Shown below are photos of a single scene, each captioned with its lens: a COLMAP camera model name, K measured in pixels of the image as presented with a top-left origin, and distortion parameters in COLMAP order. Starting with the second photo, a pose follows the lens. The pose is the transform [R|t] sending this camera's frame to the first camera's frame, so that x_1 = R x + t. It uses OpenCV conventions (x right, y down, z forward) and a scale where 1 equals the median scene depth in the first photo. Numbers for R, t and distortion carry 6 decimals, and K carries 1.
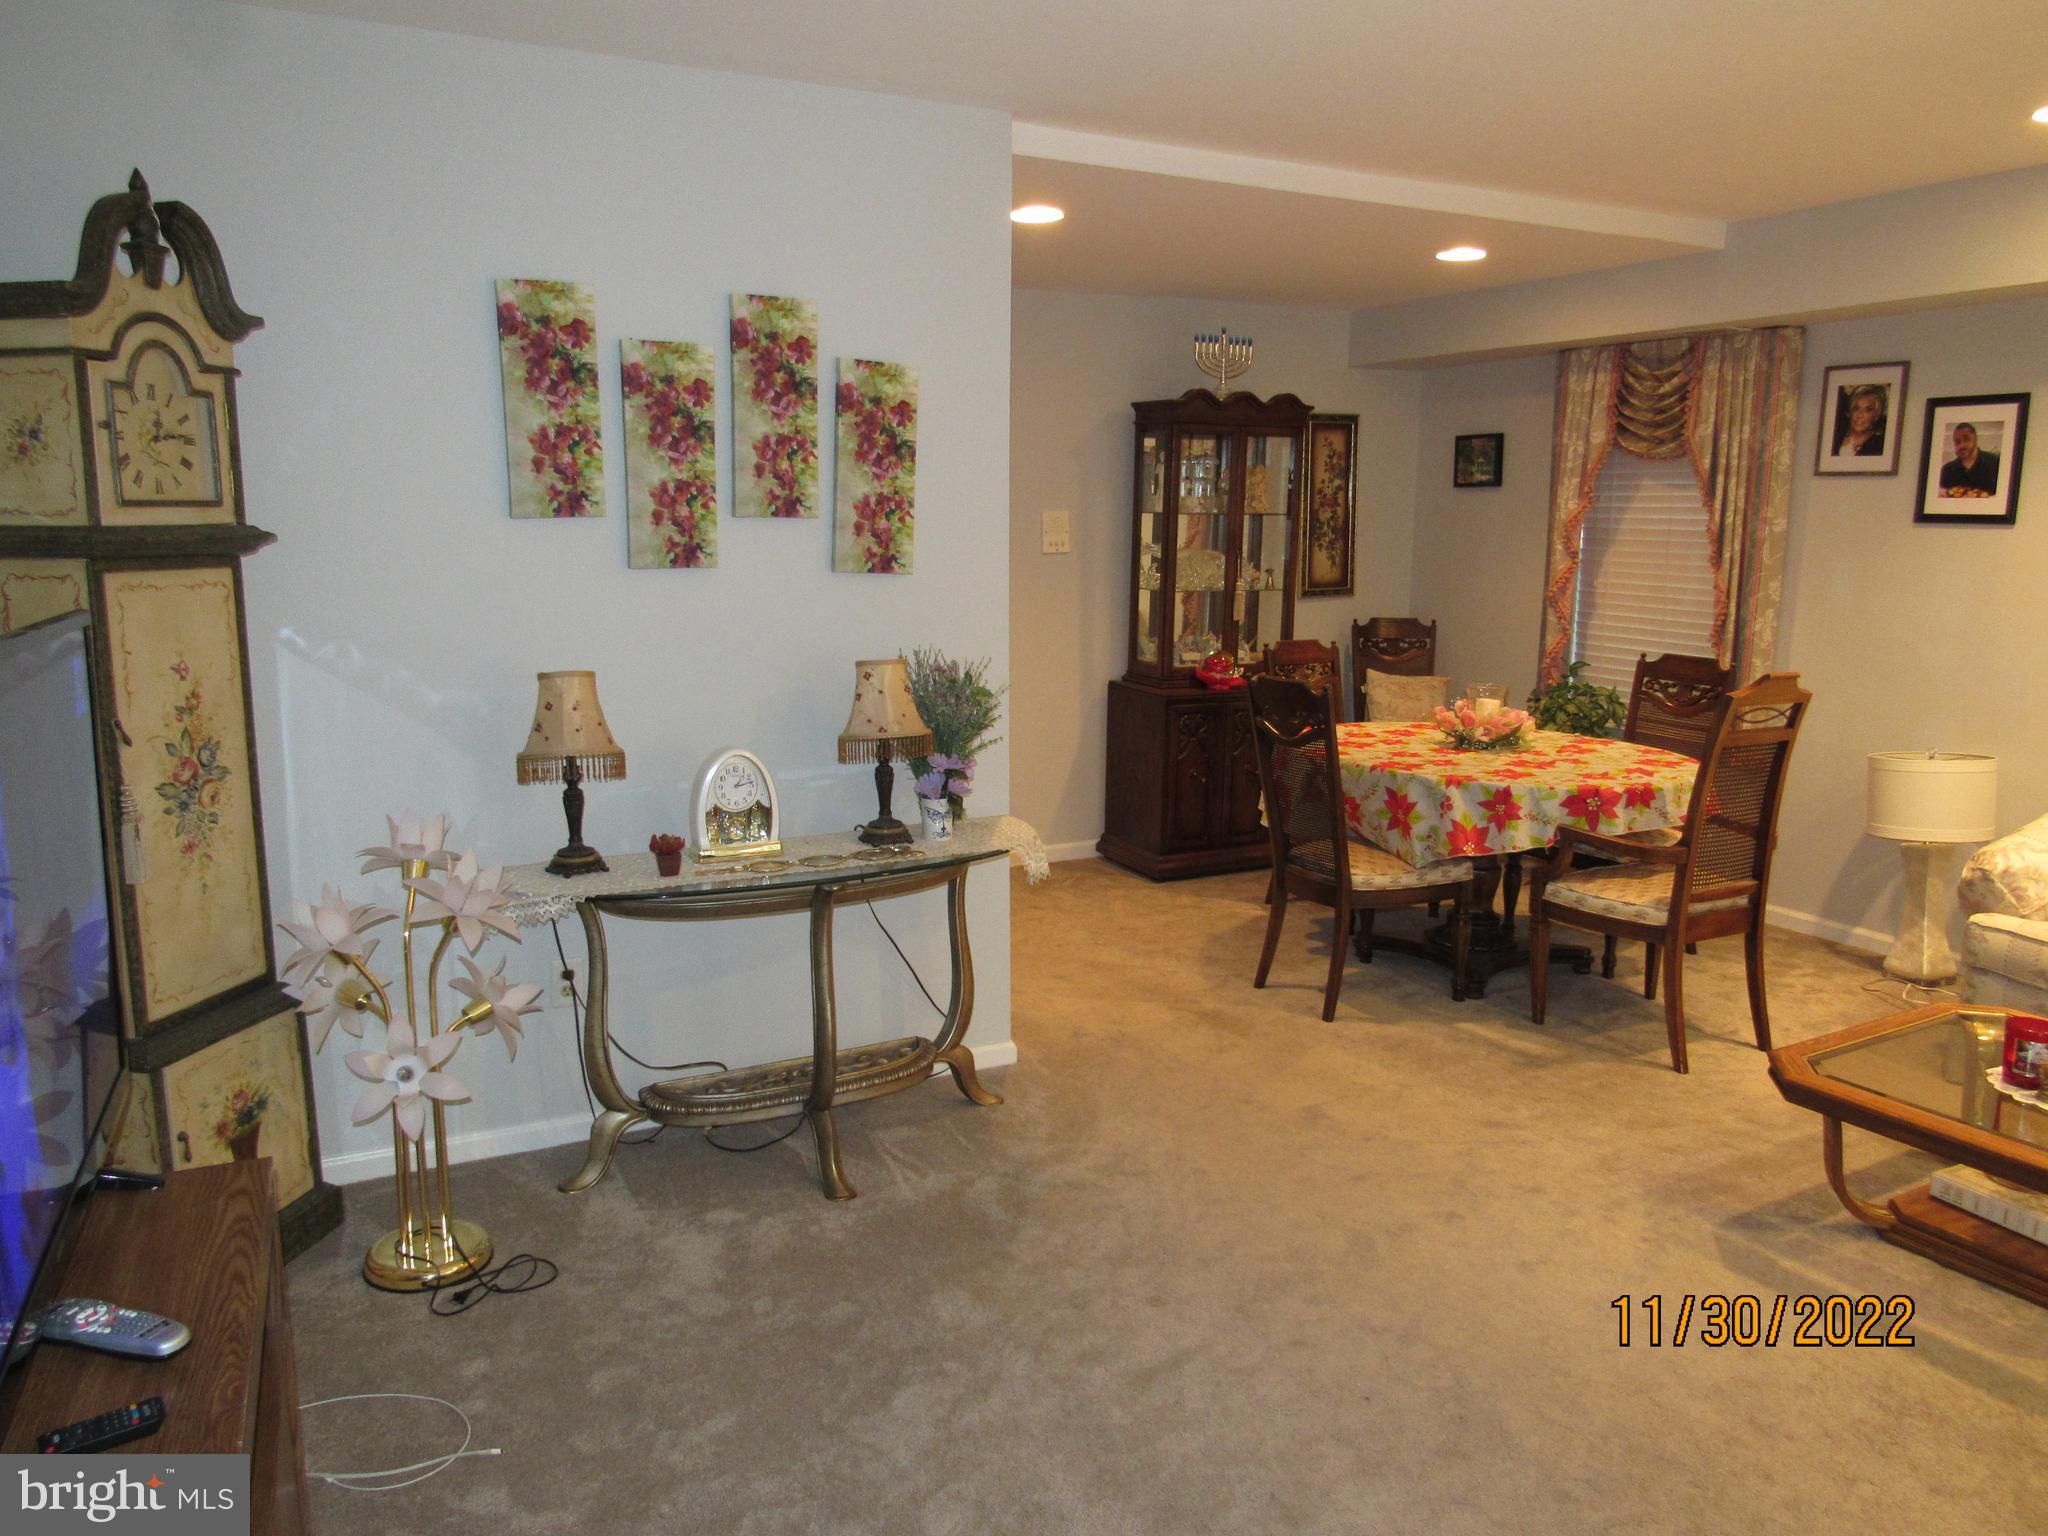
lens RADIAL K [[1473.6, 0, 1024.0], [0, 1473.6, 768.0], [0, 0, 1]] dist [-0.023044, 0.005317]
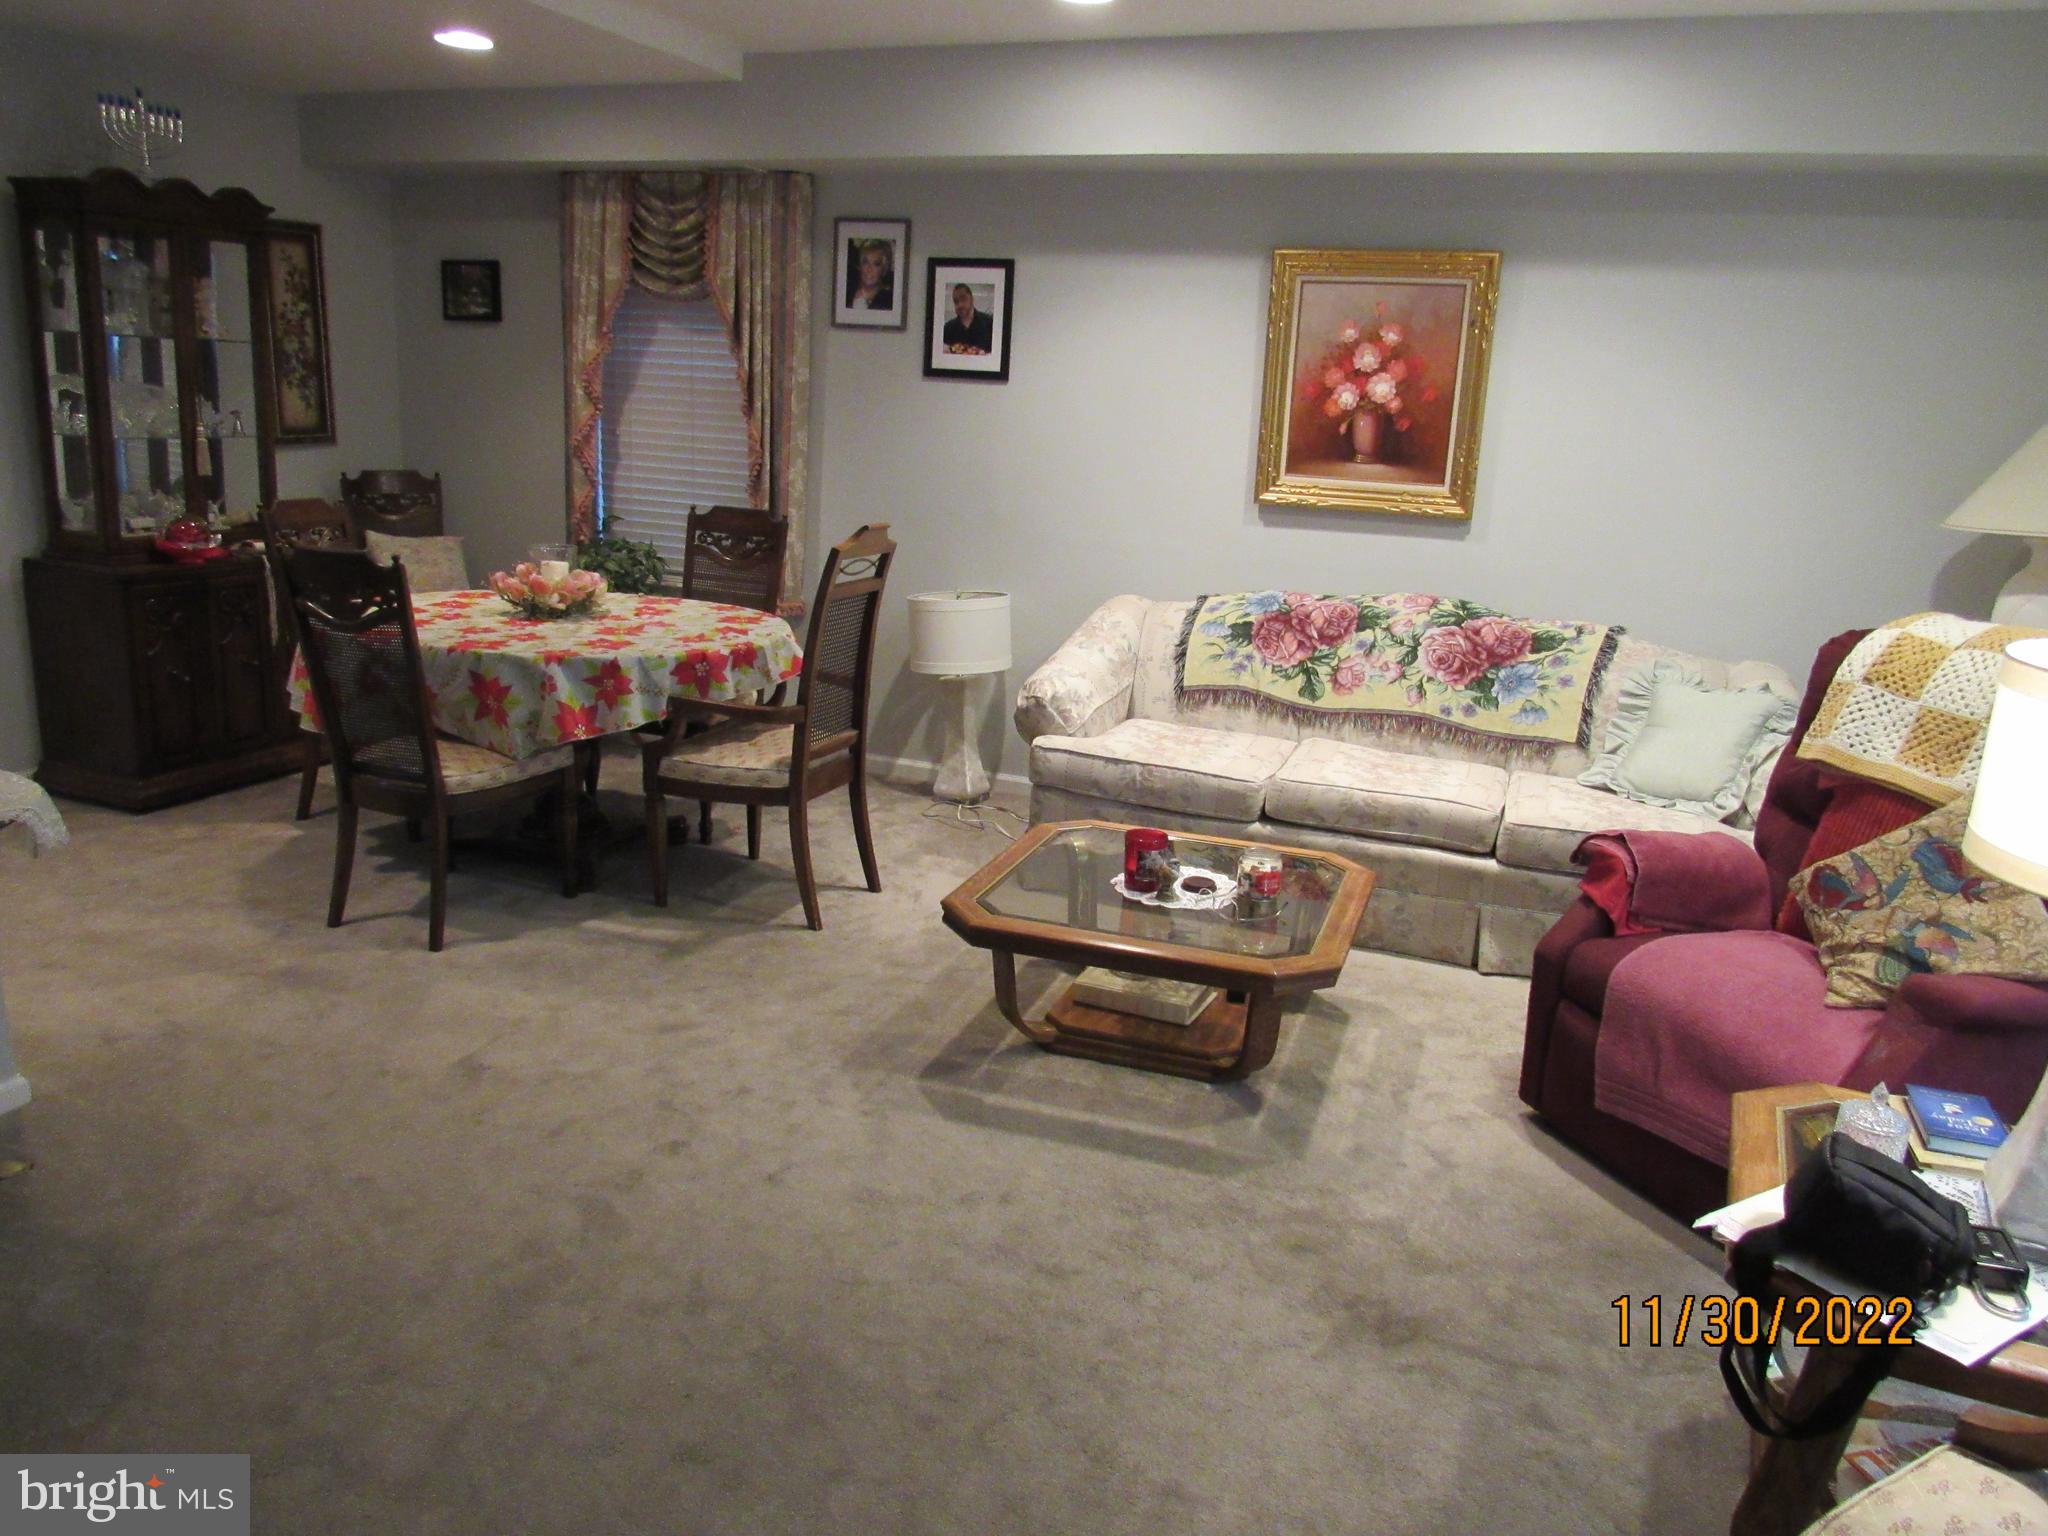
lens RADIAL K [[1473.6, 0, 1024.0], [0, 1473.6, 768.0], [0, 0, 1]] dist [-0.023044, 0.005317]
pose [[0.754518, -0.134171, 0.642418, -0.063580], [0.068961, 0.989668, 0.125701, -0.015224], [-0.652647, -0.050542, 0.755975, 0.127036]]
